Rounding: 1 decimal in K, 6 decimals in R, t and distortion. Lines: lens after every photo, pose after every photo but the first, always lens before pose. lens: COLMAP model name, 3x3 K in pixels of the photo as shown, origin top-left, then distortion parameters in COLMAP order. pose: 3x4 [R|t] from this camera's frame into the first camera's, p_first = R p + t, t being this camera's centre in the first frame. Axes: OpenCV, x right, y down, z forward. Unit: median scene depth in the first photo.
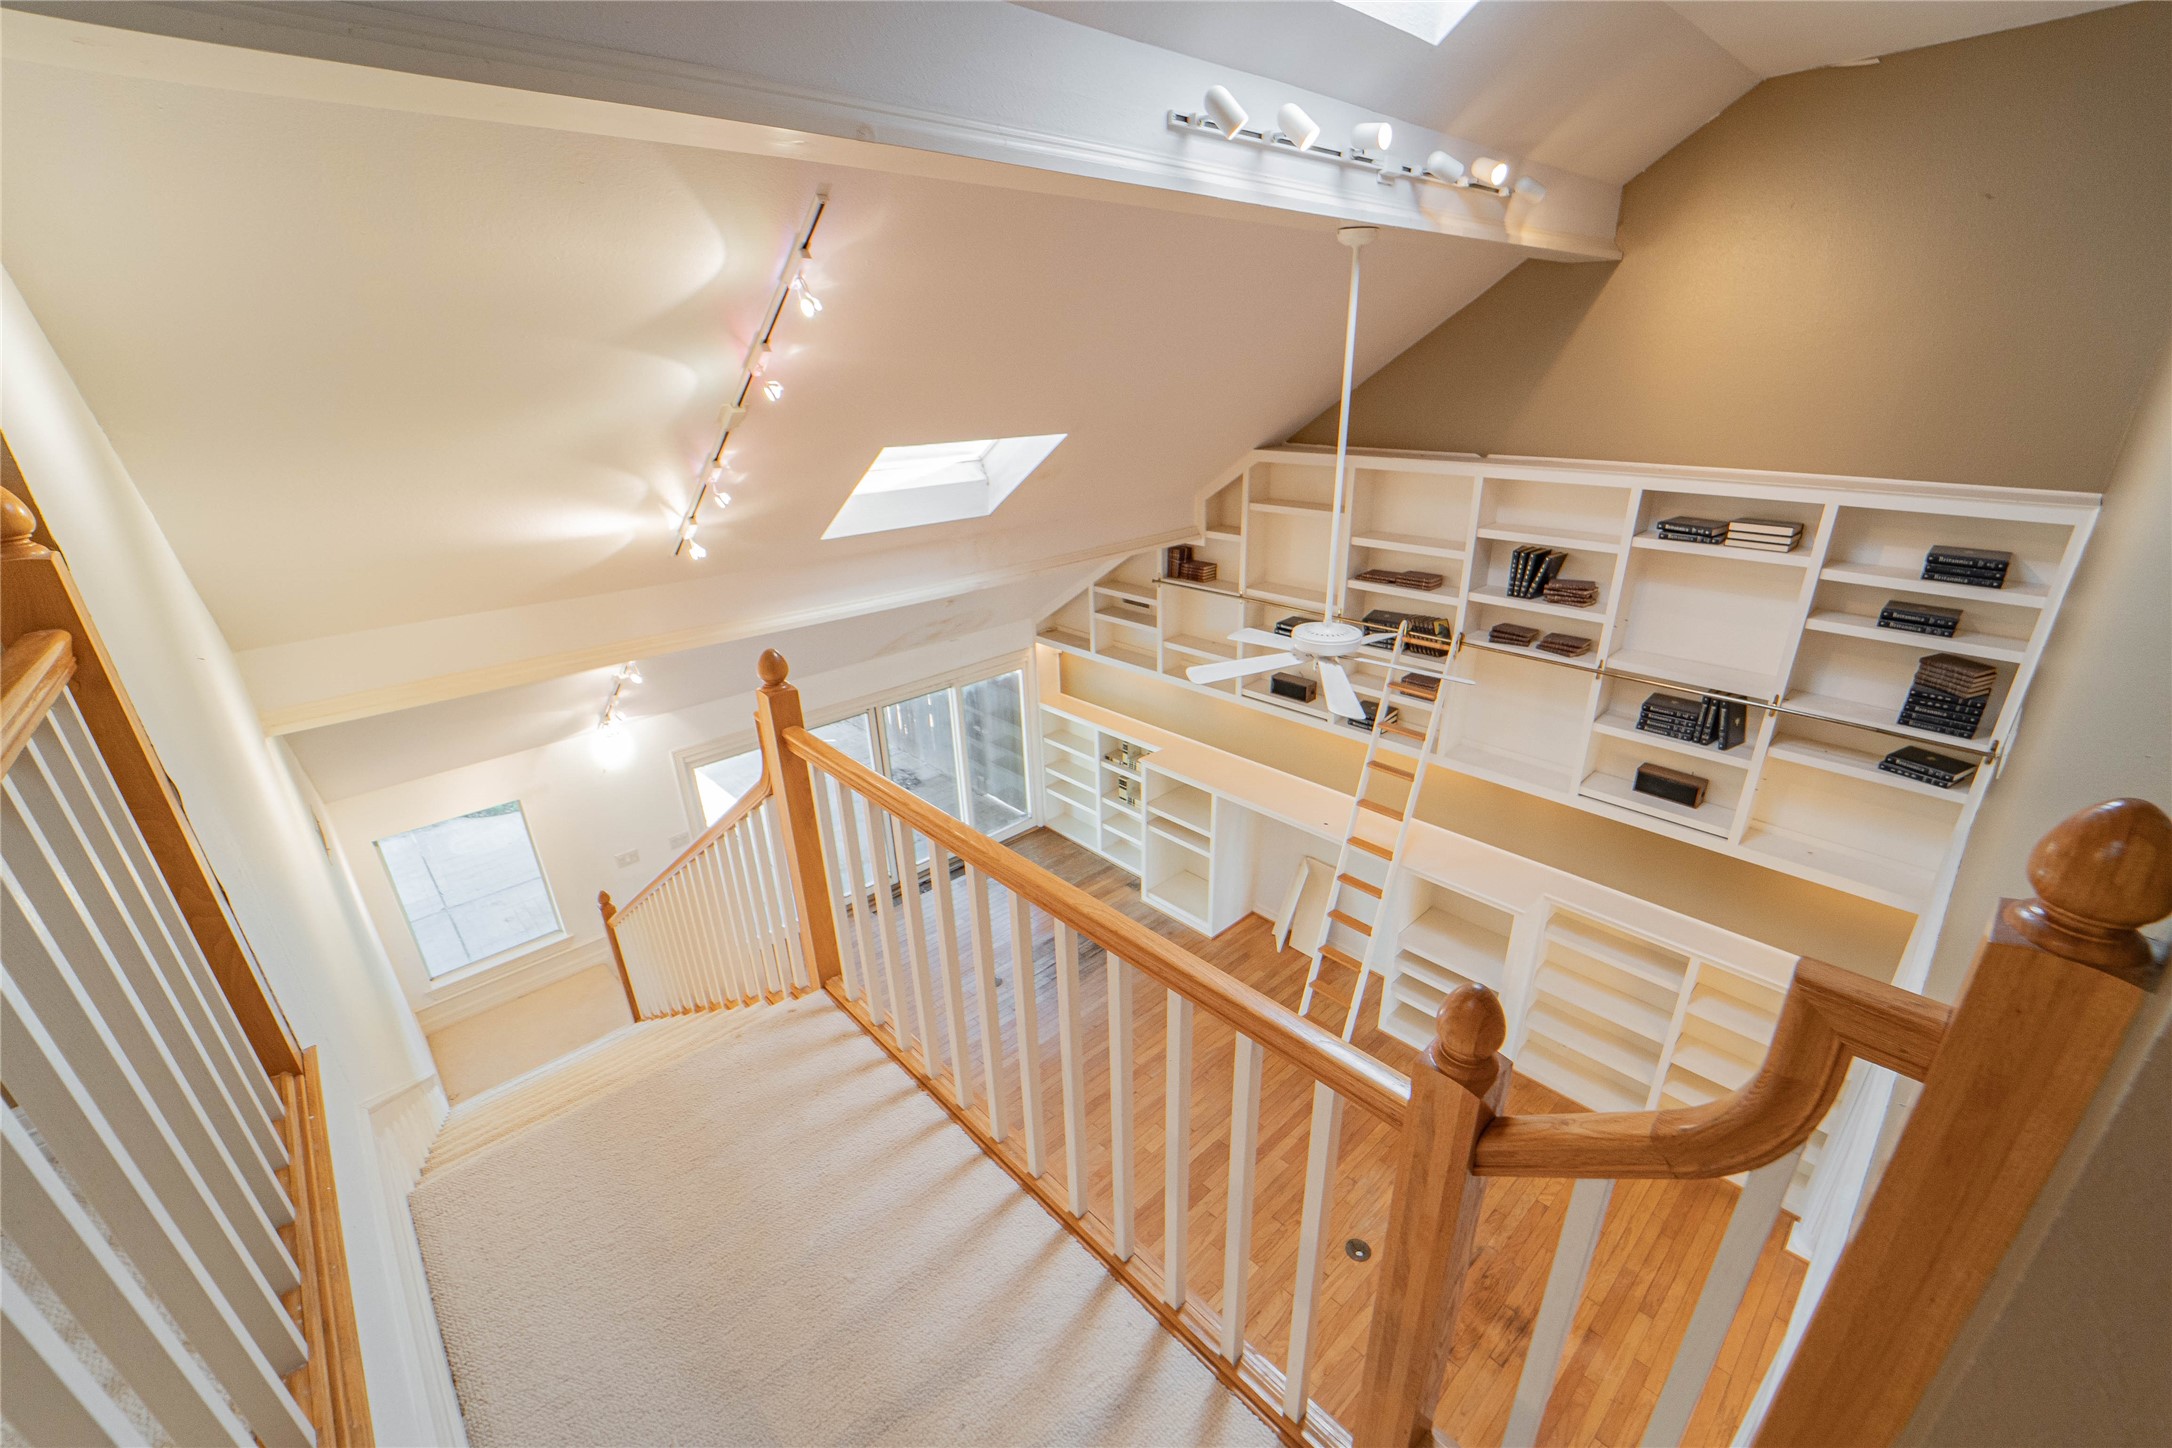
lens RADIAL K [[874.0, 0, 1086.4], [0, 874.0, 737.2], [0, 0, 1]] dist [-0.012724, 0.000080]
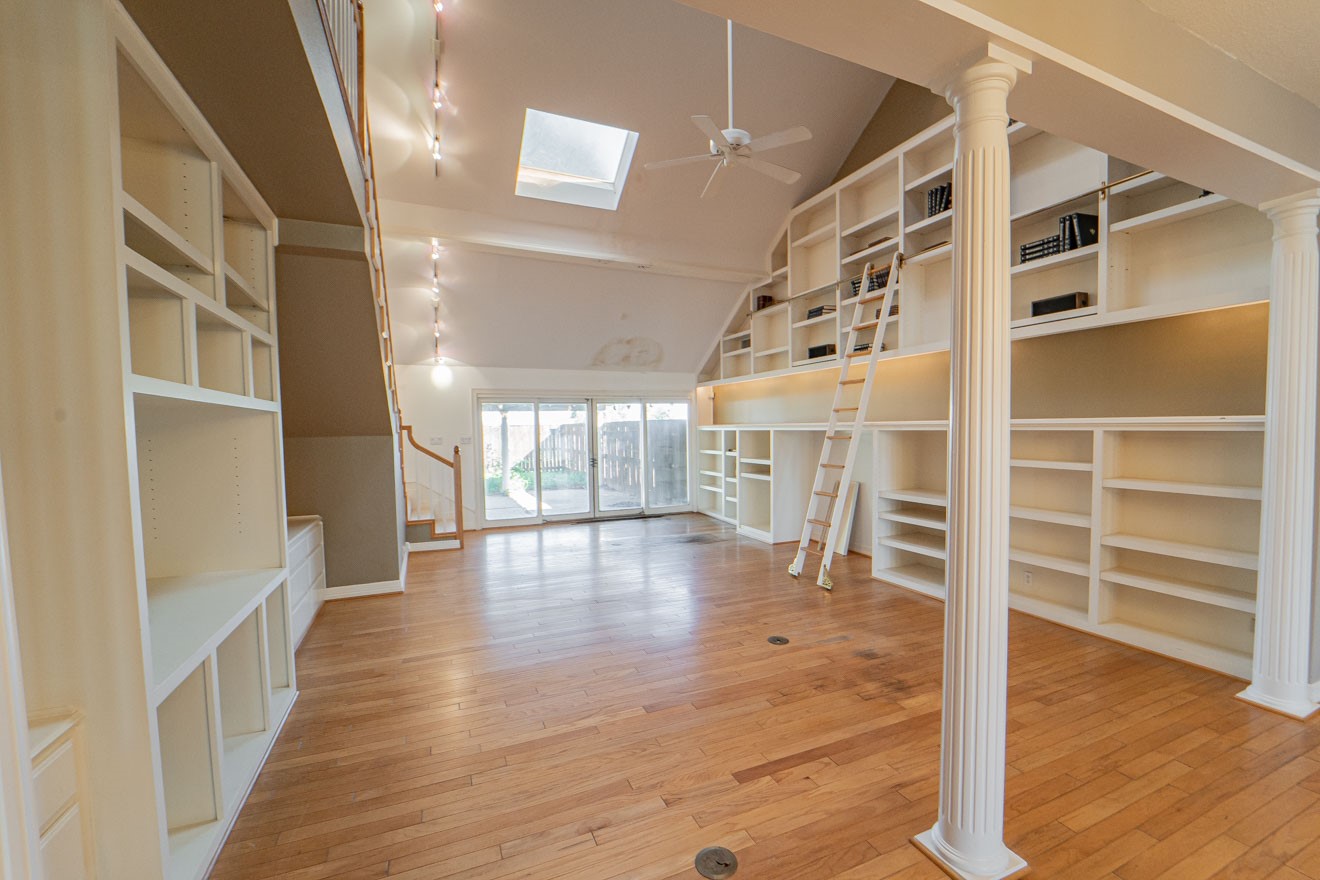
lens RADIAL K [[531.2, 0, 665.4], [0, 531.2, 447.2], [0, 0, 1]] dist [-0.012724, 0.000080]
pose [[0.944297, 0.032127, -0.327523, 0.291079], [-0.144376, 0.934781, -0.324563, 0.441688], [0.295735, 0.353770, 0.887349, 0.160580]]
